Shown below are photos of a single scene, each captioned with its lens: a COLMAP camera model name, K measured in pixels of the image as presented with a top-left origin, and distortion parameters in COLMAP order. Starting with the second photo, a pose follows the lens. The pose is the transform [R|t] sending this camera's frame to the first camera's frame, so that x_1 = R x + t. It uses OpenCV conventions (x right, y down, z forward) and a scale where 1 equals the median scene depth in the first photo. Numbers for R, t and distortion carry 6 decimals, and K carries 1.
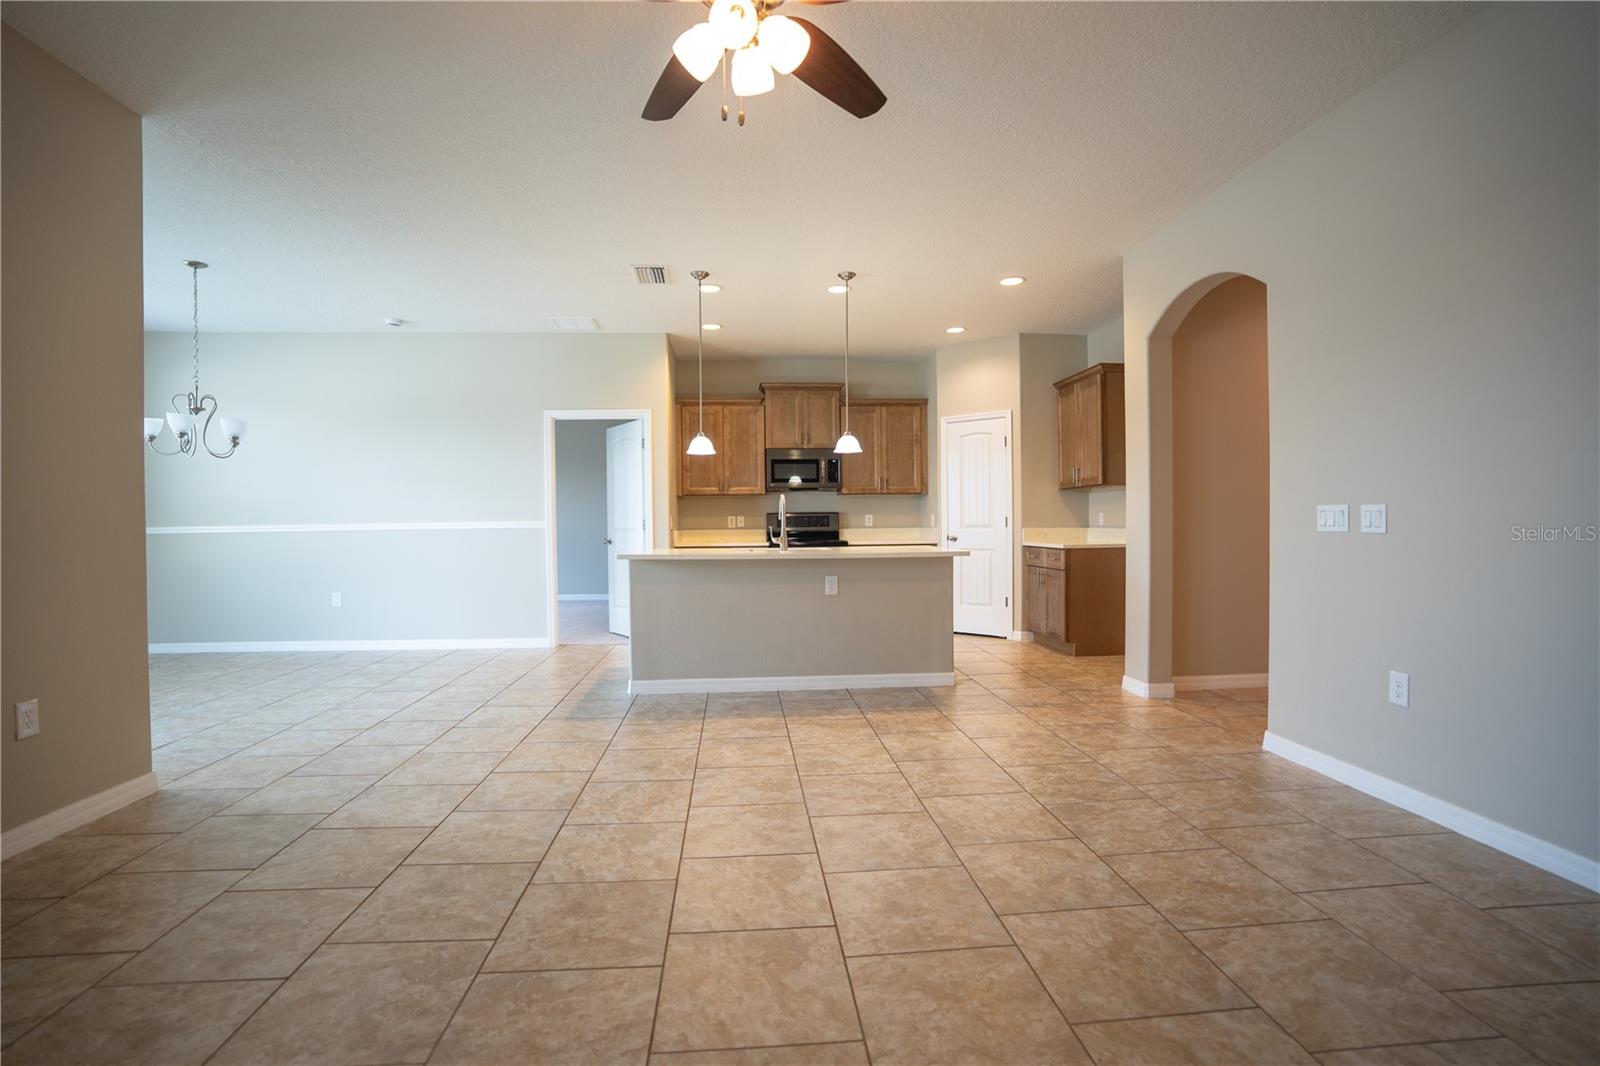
lens RADIAL K [[739.7, 0, 799.5], [0, 739.7, 535.3], [0, 0, 1]] dist [-0.073315, 0.028942]
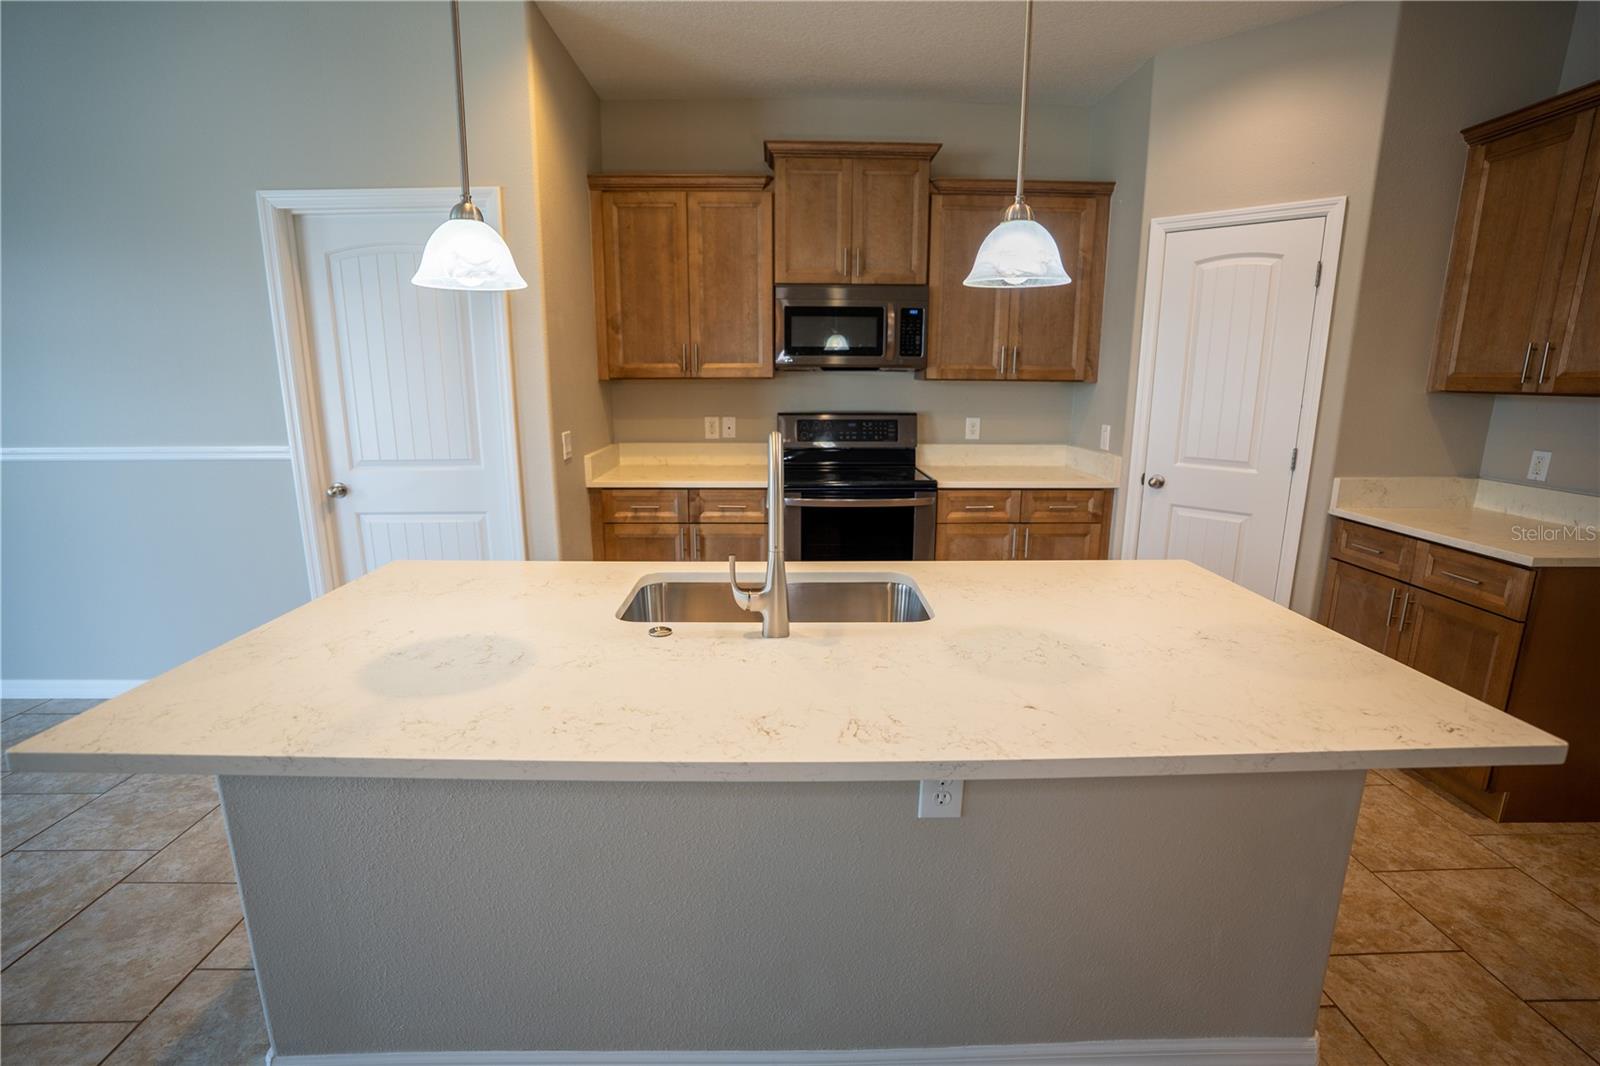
lens RADIAL K [[739.7, 0, 799.5], [0, 739.7, 535.3], [0, 0, 1]] dist [-0.073315, 0.028942]
pose [[0.998136, 0.026244, -0.055105, 0.001834], [-0.014735, 0.979746, 0.199701, -0.051204], [0.059230, -0.198517, 0.978306, 0.489730]]
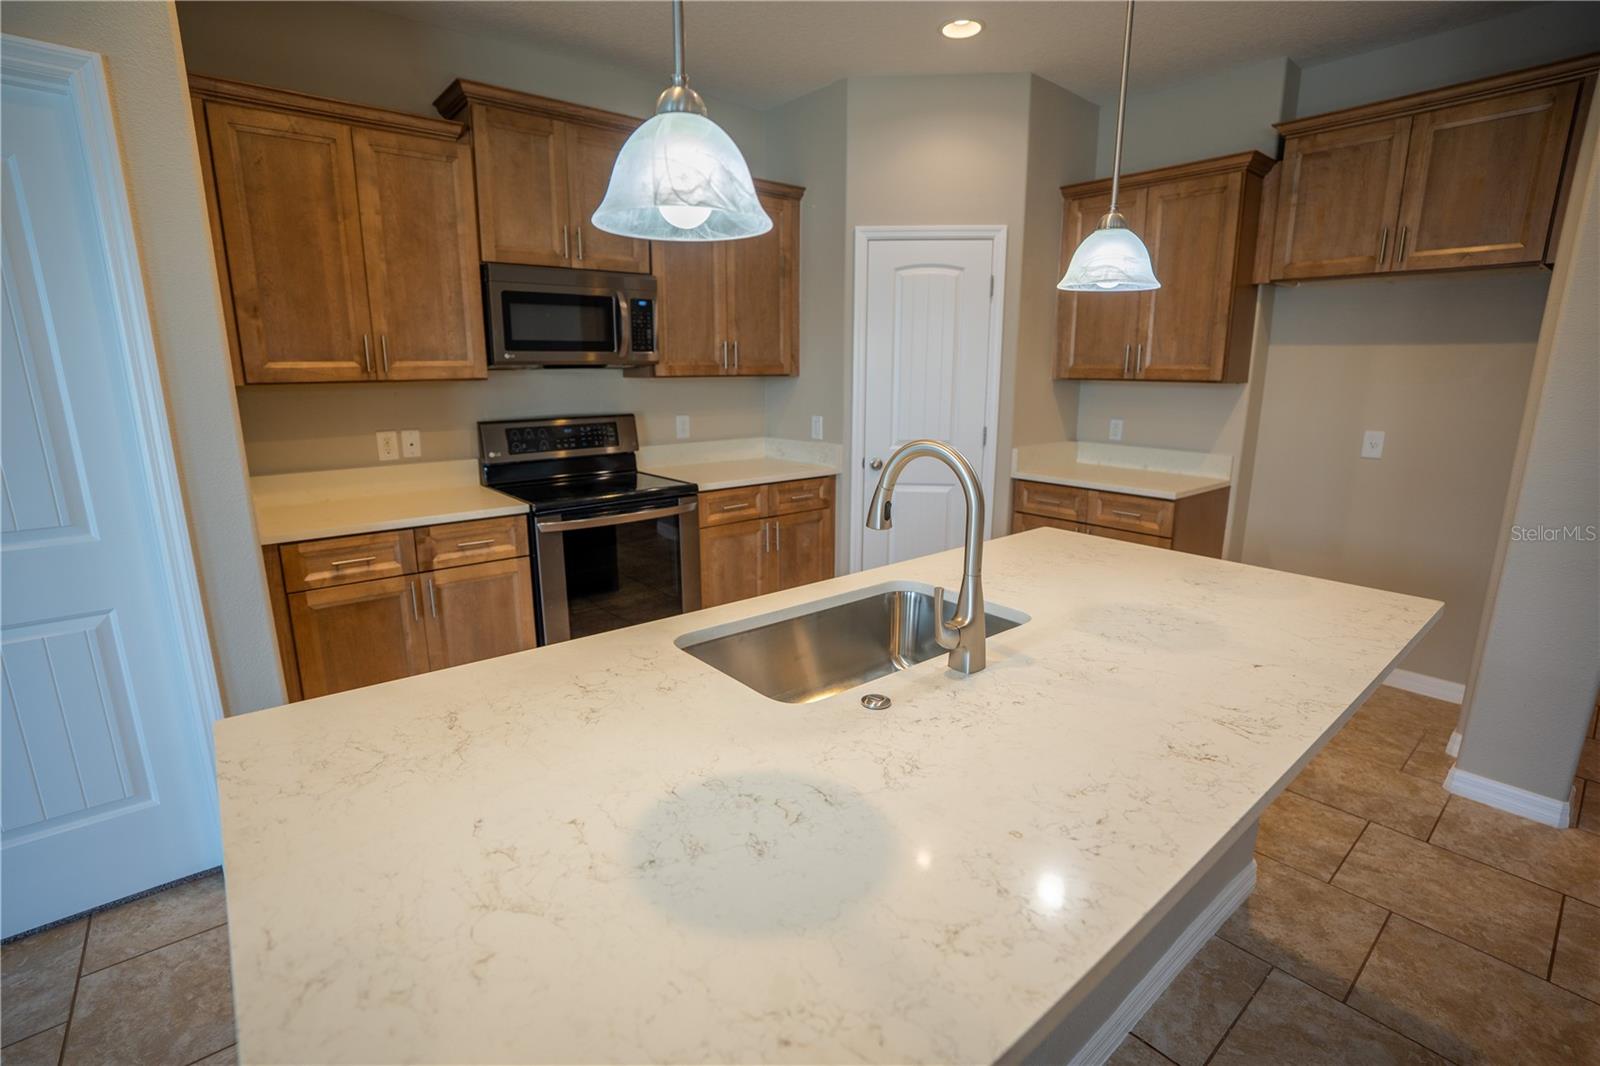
lens RADIAL K [[739.7, 0, 799.5], [0, 739.7, 535.3], [0, 0, 1]] dist [-0.073315, 0.028942]
pose [[0.818094, -0.116699, 0.563119, -0.141414], [0.001462, 0.979613, 0.200888, -0.051465], [-0.575082, -0.163522, 0.801587, 0.565806]]
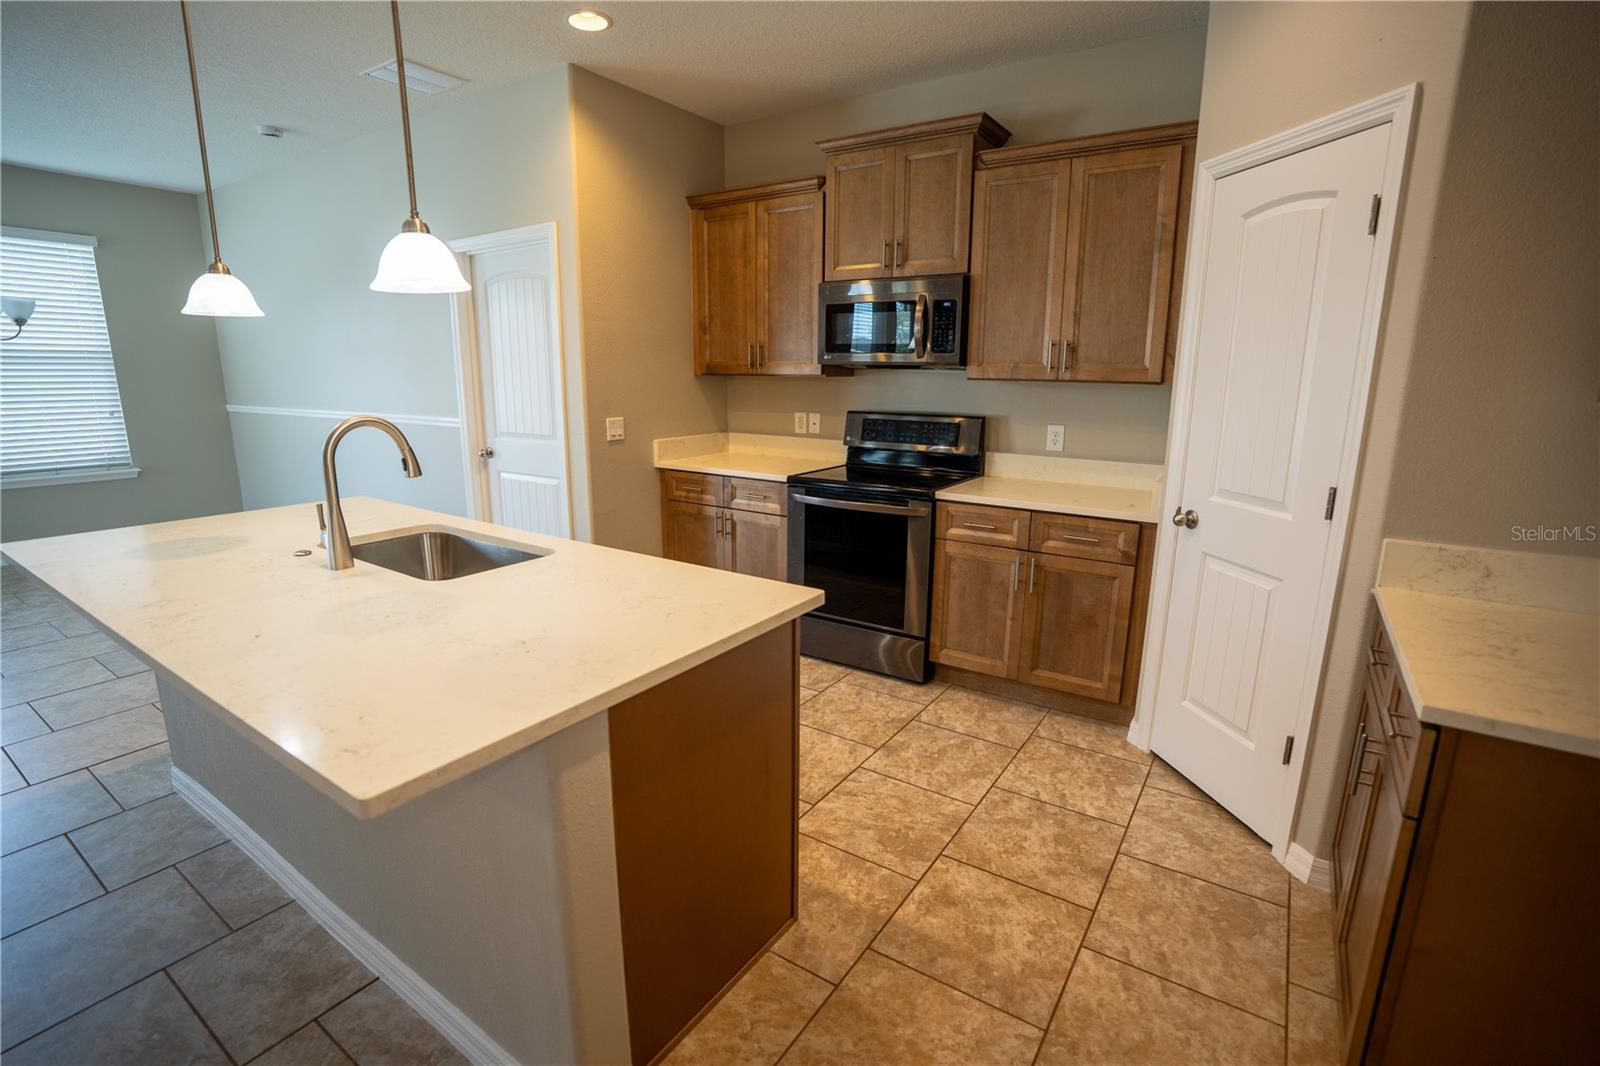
lens RADIAL K [[730.6, 0, 806.9], [0, 730.6, 535.2], [0, 0, 1]] dist [-0.074611, 0.025821]
pose [[0.786715, 0.154098, -0.597774, 0.260634], [-0.028869, 0.976467, 0.213725, -0.054972], [0.616641, -0.150883, 0.772650, 0.590038]]
